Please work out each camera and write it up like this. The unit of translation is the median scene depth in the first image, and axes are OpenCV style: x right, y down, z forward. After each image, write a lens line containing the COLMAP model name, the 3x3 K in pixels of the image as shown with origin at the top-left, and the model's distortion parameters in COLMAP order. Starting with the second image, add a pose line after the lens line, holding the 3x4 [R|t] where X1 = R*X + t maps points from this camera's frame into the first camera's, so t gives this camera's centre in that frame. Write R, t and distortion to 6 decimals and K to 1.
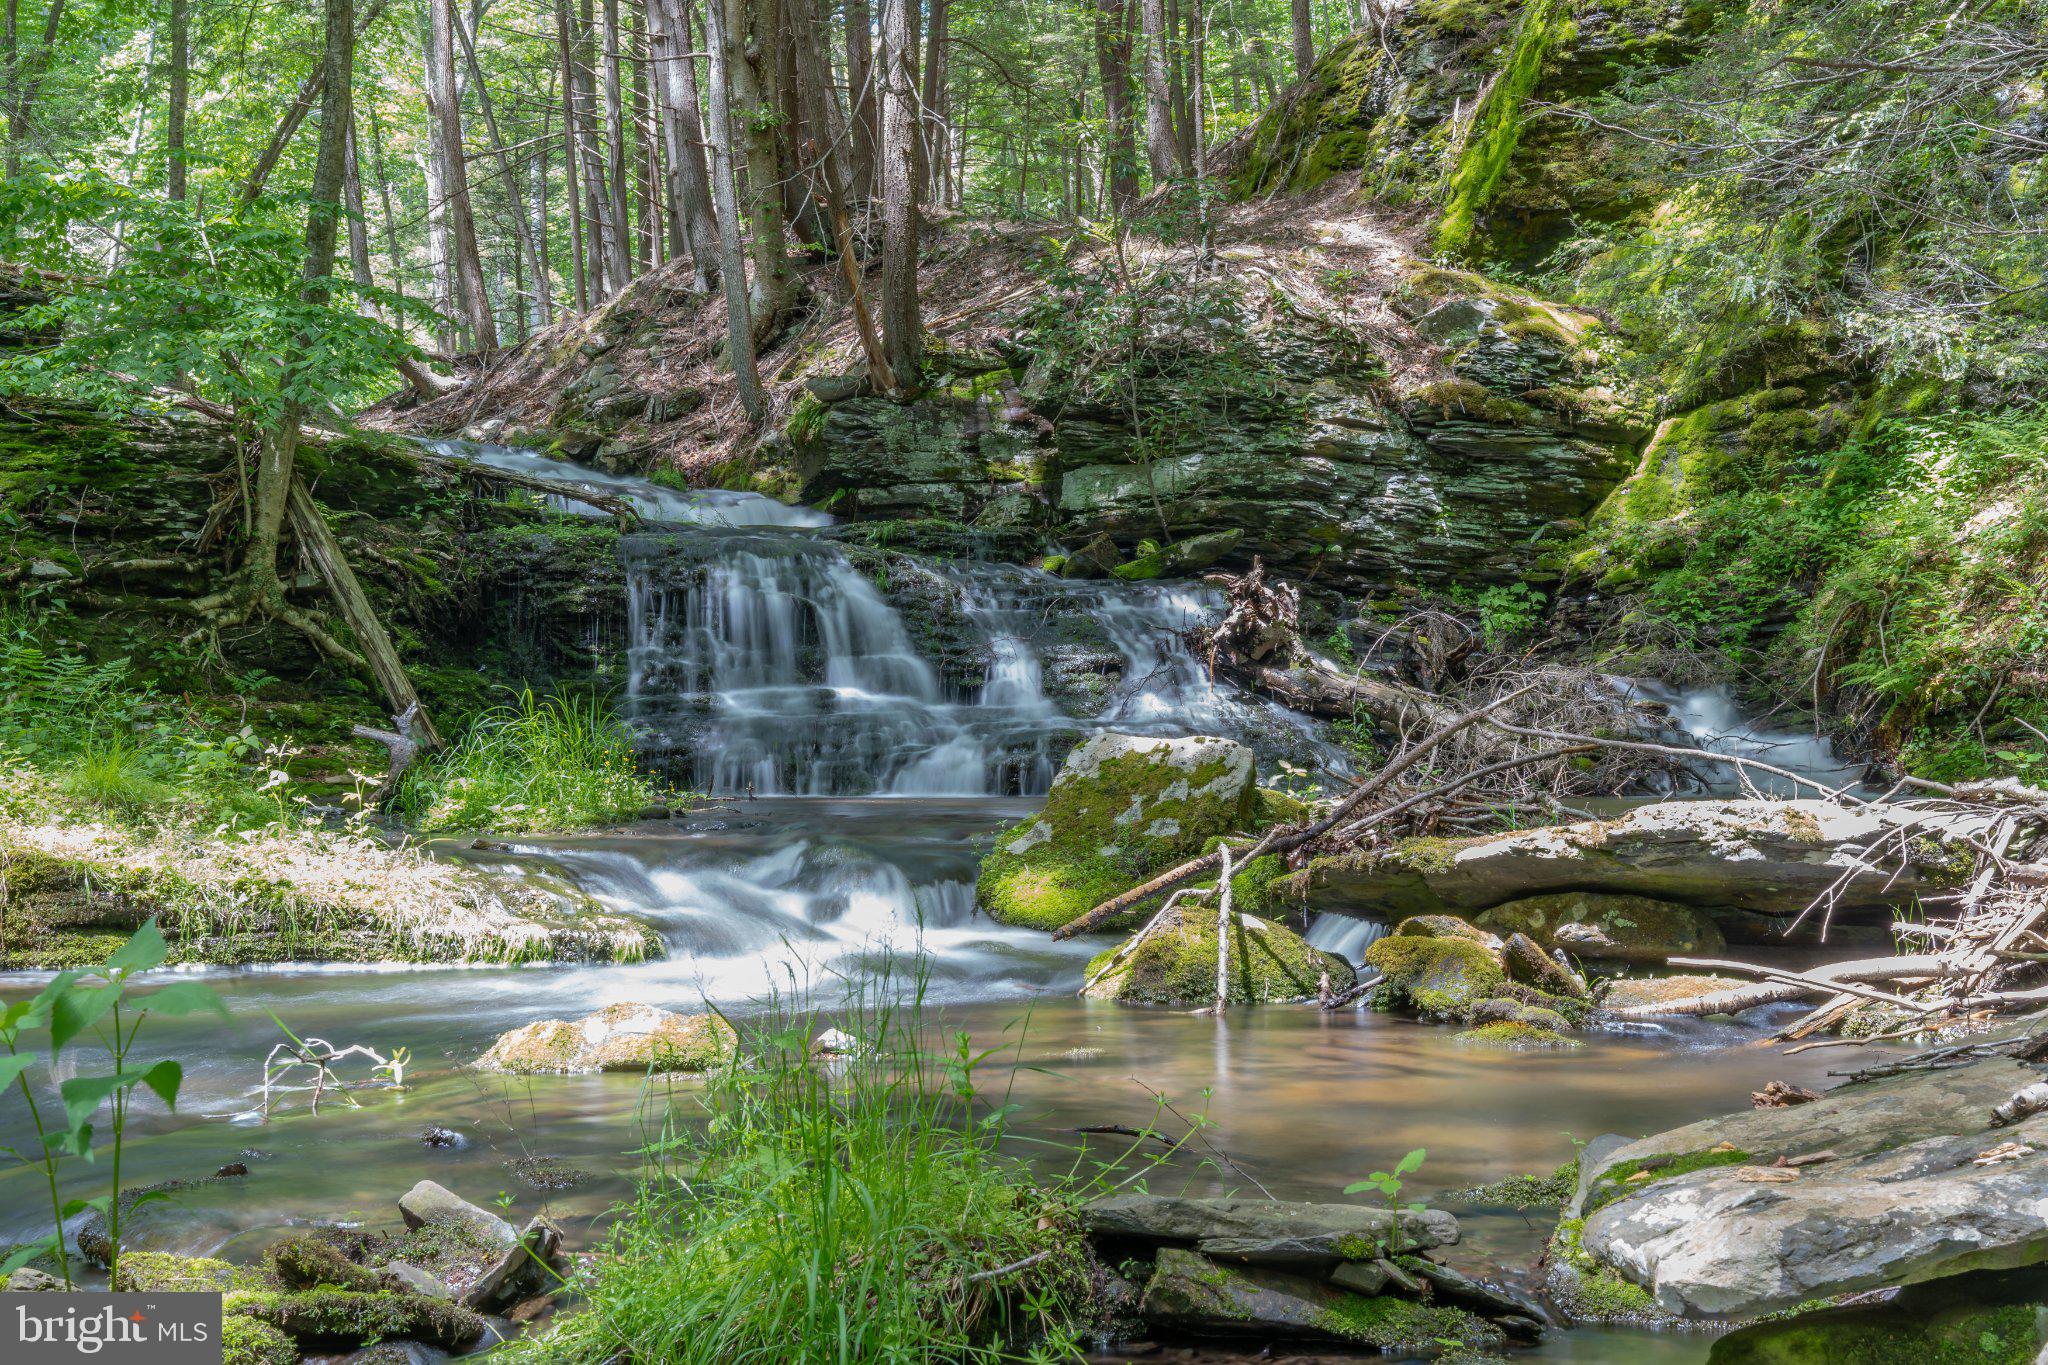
lens RADIAL K [[2680.8, 0, 1024.2], [0, 2680.8, 681.0], [0, 0, 1]] dist [-0.014212, 0.000000]
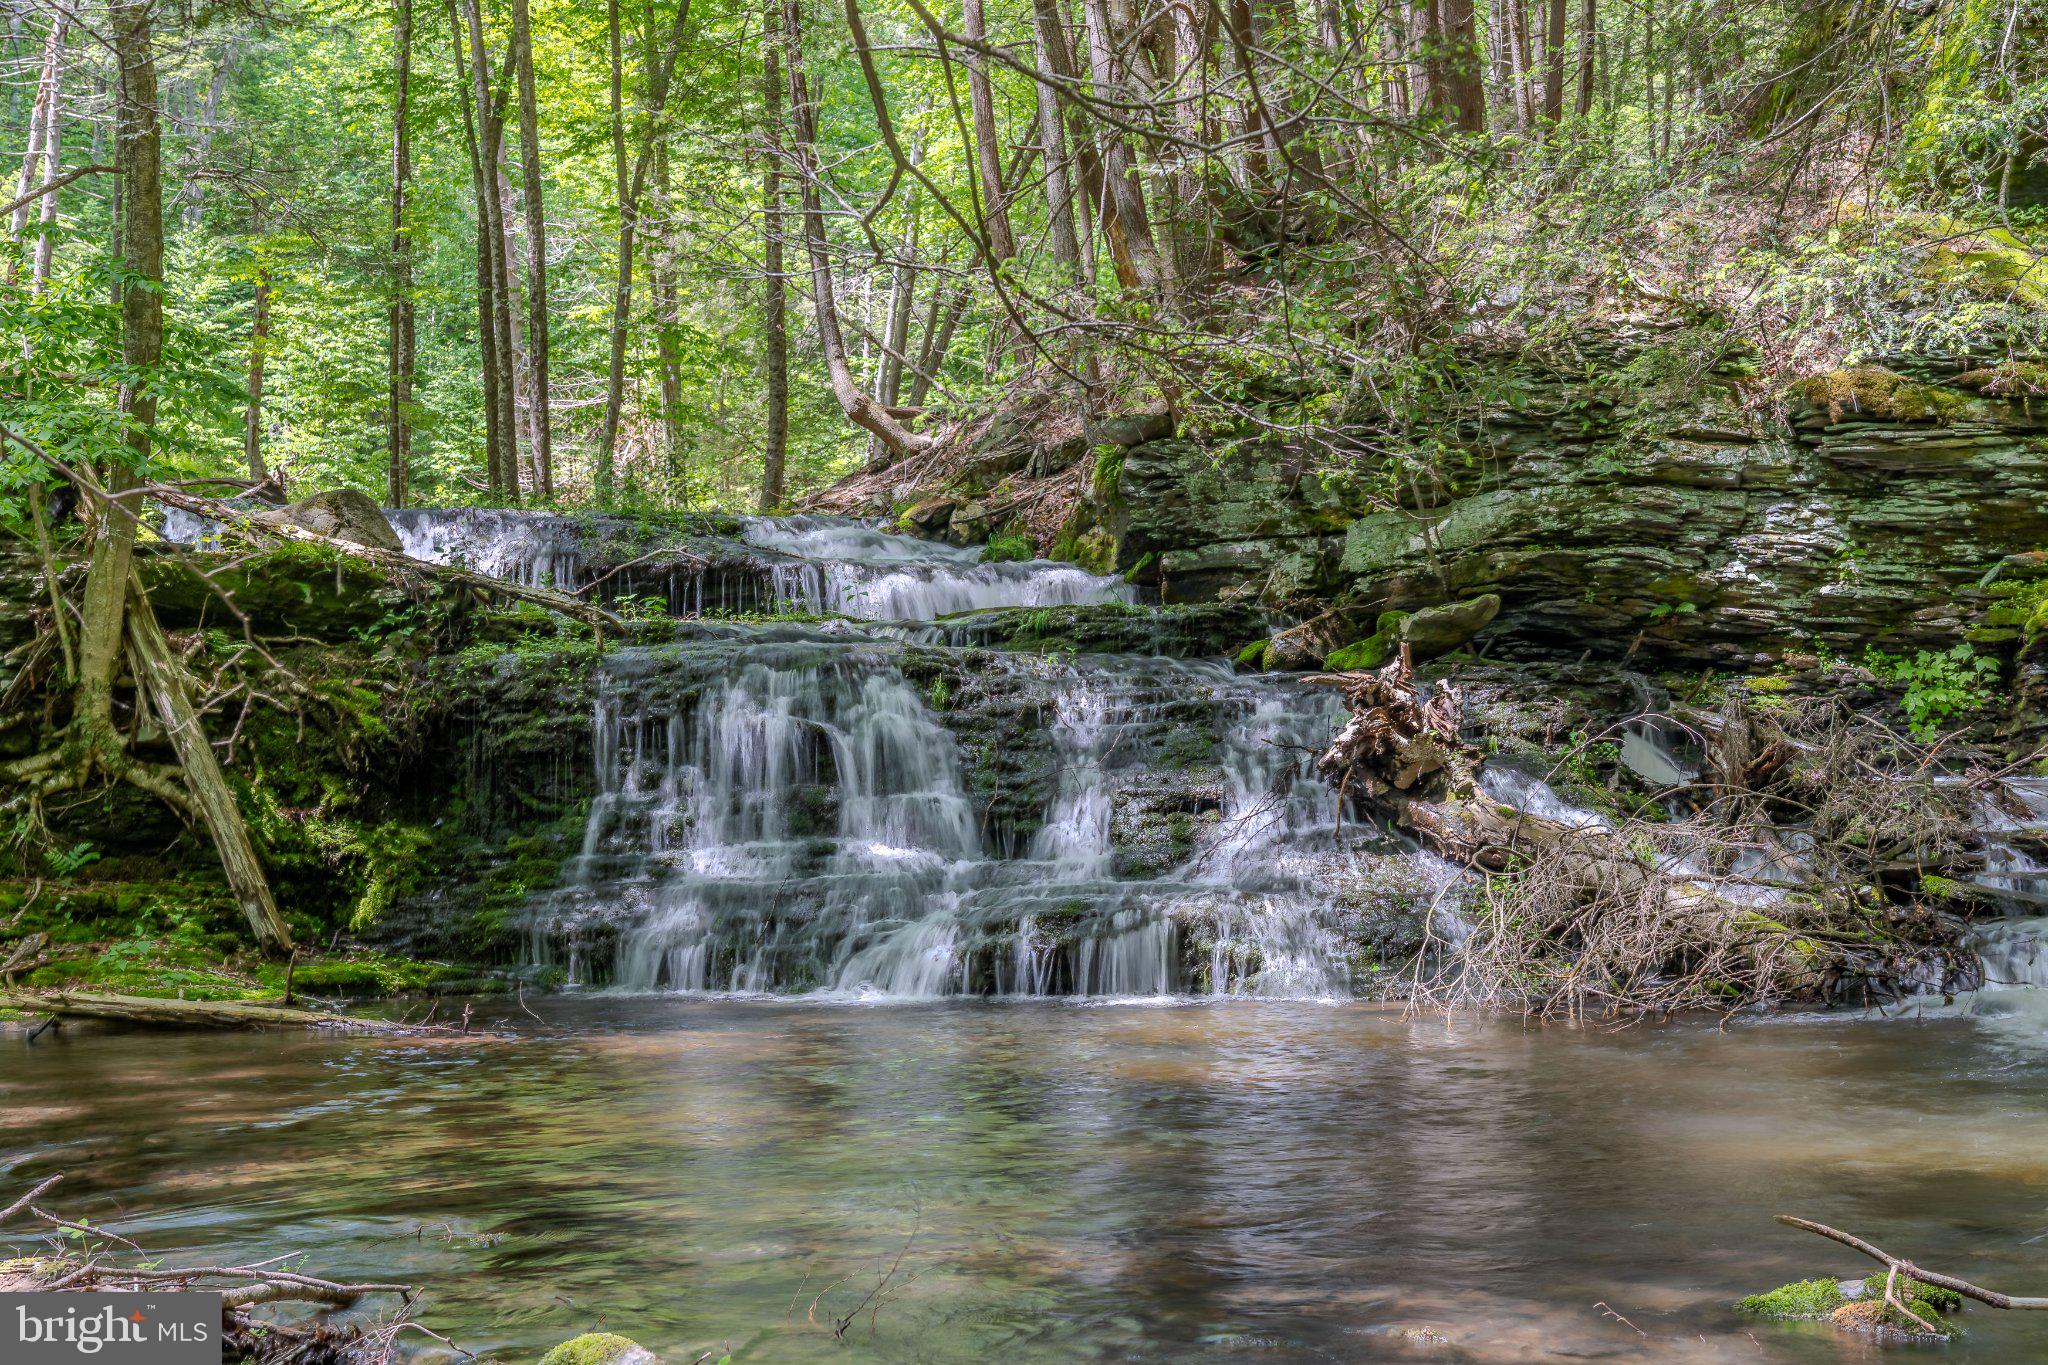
lens RADIAL K [[2694.0, 0, 1024.1], [0, 2694.0, 684.9], [0, 0, 1]] dist [-0.012382, 0.000000]
pose [[0.928626, -0.033445, -0.369506, 0.218286], [0.031445, 0.999440, -0.011435, -0.025859], [0.369682, -0.001000, 0.929158, 0.249503]]
